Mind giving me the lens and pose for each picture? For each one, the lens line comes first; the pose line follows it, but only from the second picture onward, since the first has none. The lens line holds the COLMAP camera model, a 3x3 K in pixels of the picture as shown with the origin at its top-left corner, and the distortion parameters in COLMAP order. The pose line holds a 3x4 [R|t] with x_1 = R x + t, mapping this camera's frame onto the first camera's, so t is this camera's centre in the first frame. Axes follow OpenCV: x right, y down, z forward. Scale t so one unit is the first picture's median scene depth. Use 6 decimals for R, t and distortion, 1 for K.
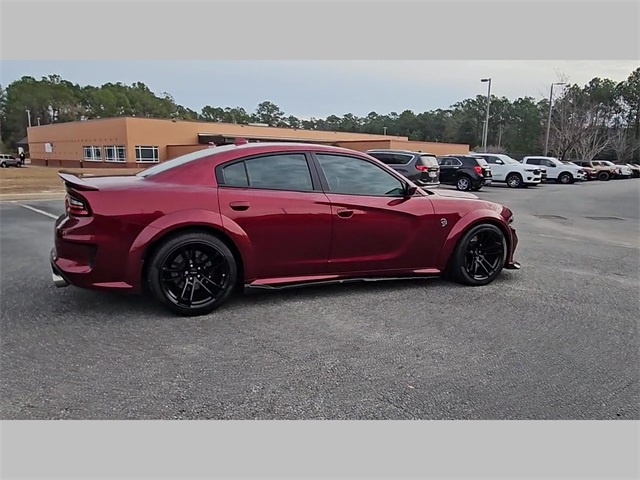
lens RADIAL K [[437.8, 0, 310.3], [0, 437.8, 240.3], [0, 0, 1]] dist [0.008145, -0.005061]
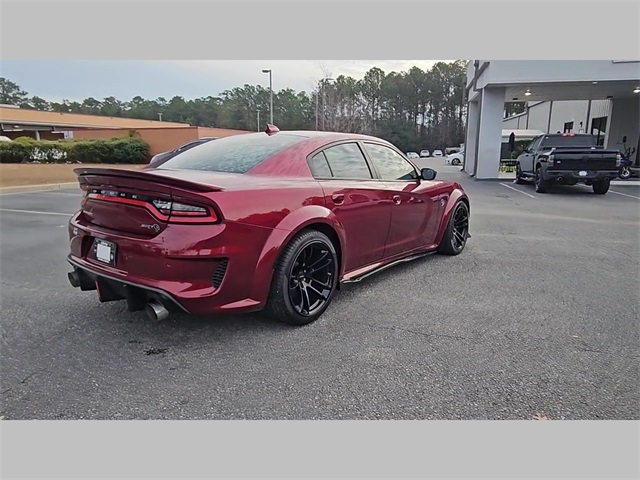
lens RADIAL K [[437.8, 0, 310.3], [0, 437.8, 240.3], [0, 0, 1]] dist [0.008145, -0.005061]
pose [[0.874888, -0.112185, 0.471154, -0.054001], [0.099086, 0.993687, 0.052610, -0.003664], [-0.474082, 0.000657, 0.880480, 0.016063]]
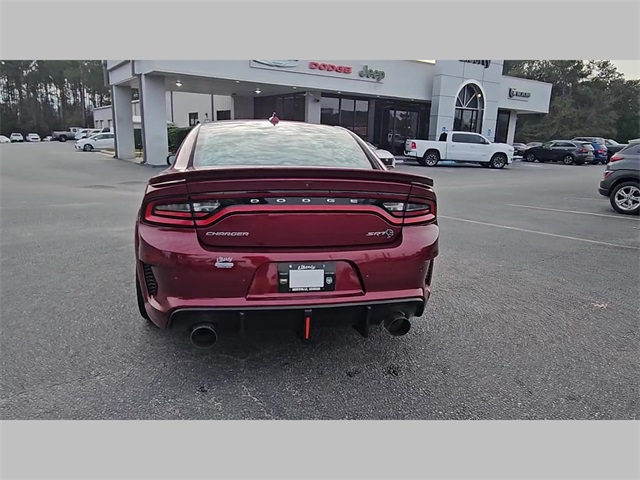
lens RADIAL K [[437.8, 0, 310.3], [0, 437.8, 240.3], [0, 0, 1]] dist [0.008145, -0.005061]
pose [[0.204726, -0.229650, 0.951498, -0.096992], [0.157571, 0.967141, 0.199522, -0.015664], [-0.966053, 0.109081, 0.234185, 0.076079]]
